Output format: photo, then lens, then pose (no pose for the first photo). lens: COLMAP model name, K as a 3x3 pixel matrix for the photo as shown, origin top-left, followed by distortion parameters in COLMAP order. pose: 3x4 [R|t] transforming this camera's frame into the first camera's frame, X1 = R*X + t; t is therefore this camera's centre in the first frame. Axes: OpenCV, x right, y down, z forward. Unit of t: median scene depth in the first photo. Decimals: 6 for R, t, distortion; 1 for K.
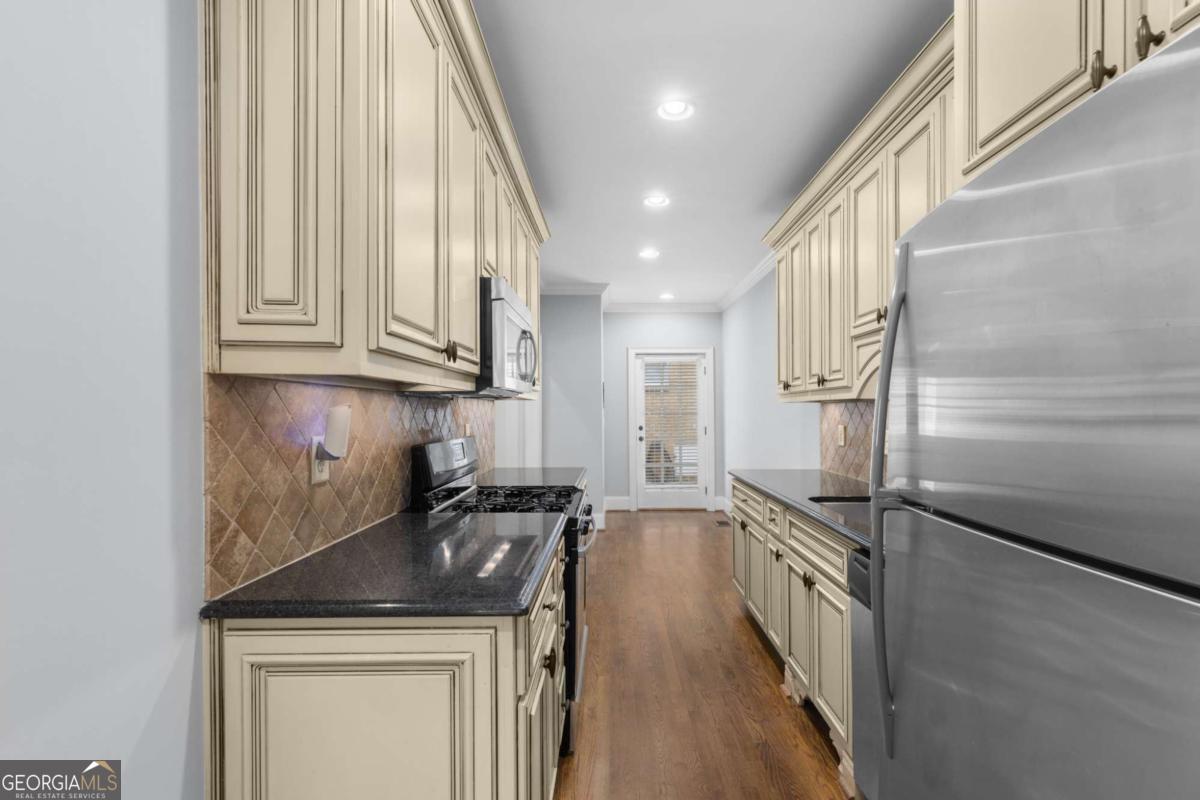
lens RADIAL K [[533.9, 0, 592.3], [0, 533.9, 402.3], [0, 0, 1]] dist [-0.001883, 0.000152]
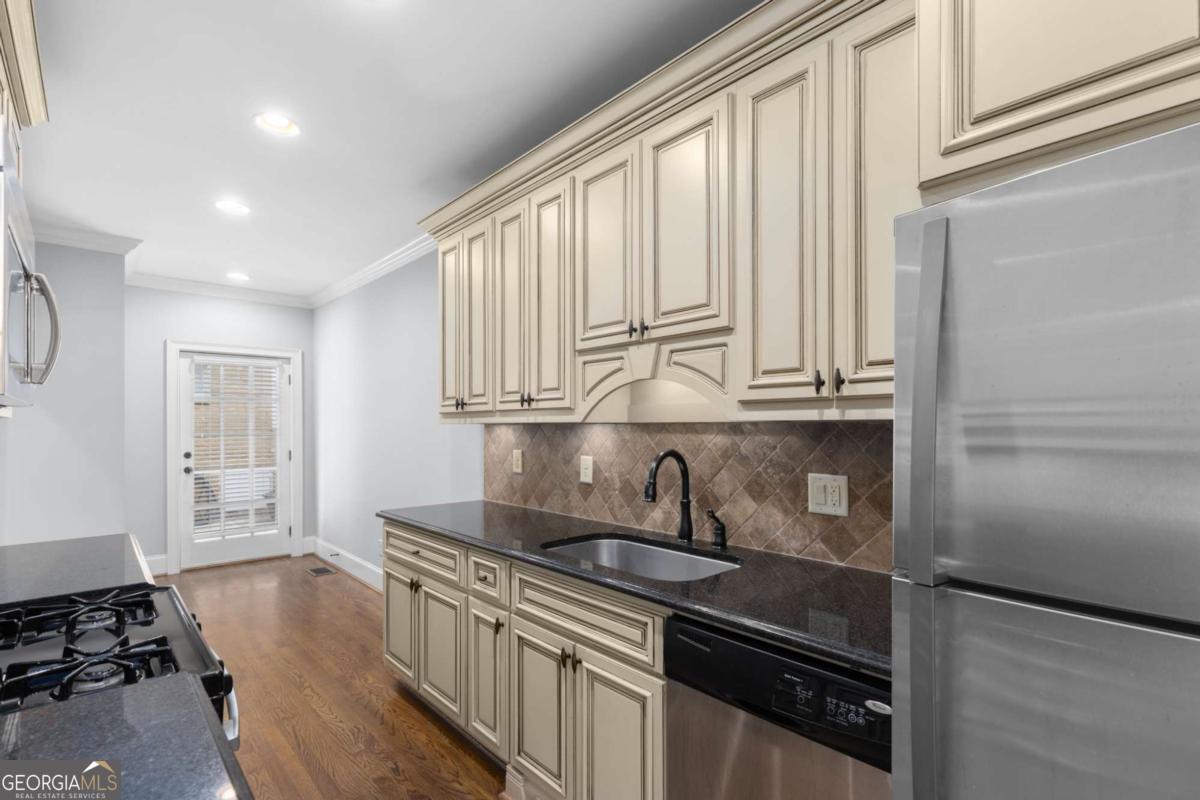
lens RADIAL K [[569.0, 0, 622.2], [0, 569.0, 417.0], [0, 0, 1]] dist [0.002733, -0.000116]
pose [[0.722636, 0.009496, 0.691163, -0.056644], [-0.006831, 0.999955, -0.006596, -0.005970], [-0.691195, 0.000045, 0.722669, 0.173029]]
